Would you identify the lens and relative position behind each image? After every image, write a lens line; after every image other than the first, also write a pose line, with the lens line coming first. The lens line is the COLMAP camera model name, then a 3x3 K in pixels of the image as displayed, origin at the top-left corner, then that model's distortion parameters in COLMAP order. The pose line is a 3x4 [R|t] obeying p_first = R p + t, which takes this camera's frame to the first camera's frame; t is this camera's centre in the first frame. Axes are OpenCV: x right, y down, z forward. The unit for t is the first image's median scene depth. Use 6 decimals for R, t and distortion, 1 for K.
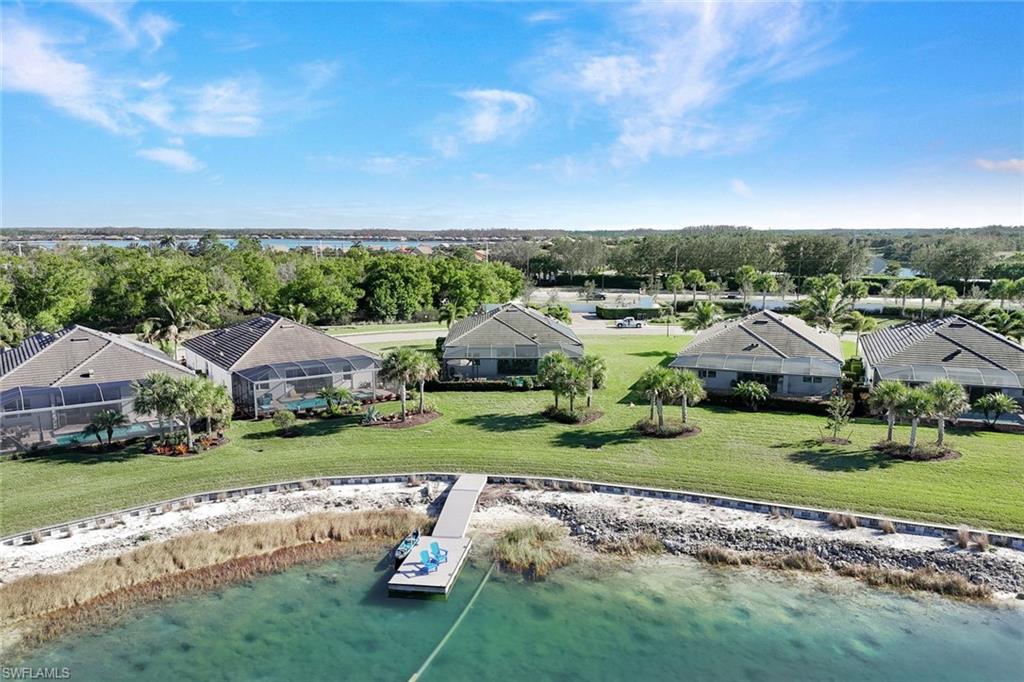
lens RADIAL K [[741.2, 0, 512.0], [0, 741.2, 341.0], [0, 0, 1]] dist [0.043152, -0.002579]
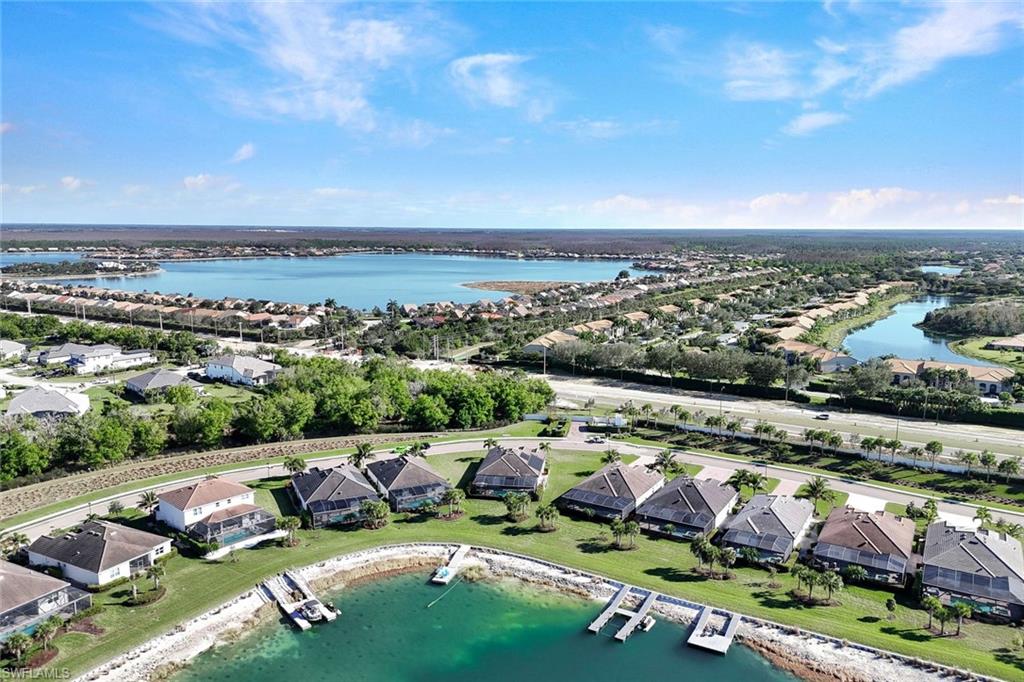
lens RADIAL K [[741.2, 0, 512.0], [0, 741.2, 341.0], [0, 0, 1]] dist [0.043152, -0.002579]
pose [[0.985846, 0.028103, -0.165281, 0.655634], [-0.025747, 0.999534, 0.016383, -0.760825], [0.165665, -0.011895, 0.986110, -2.097101]]
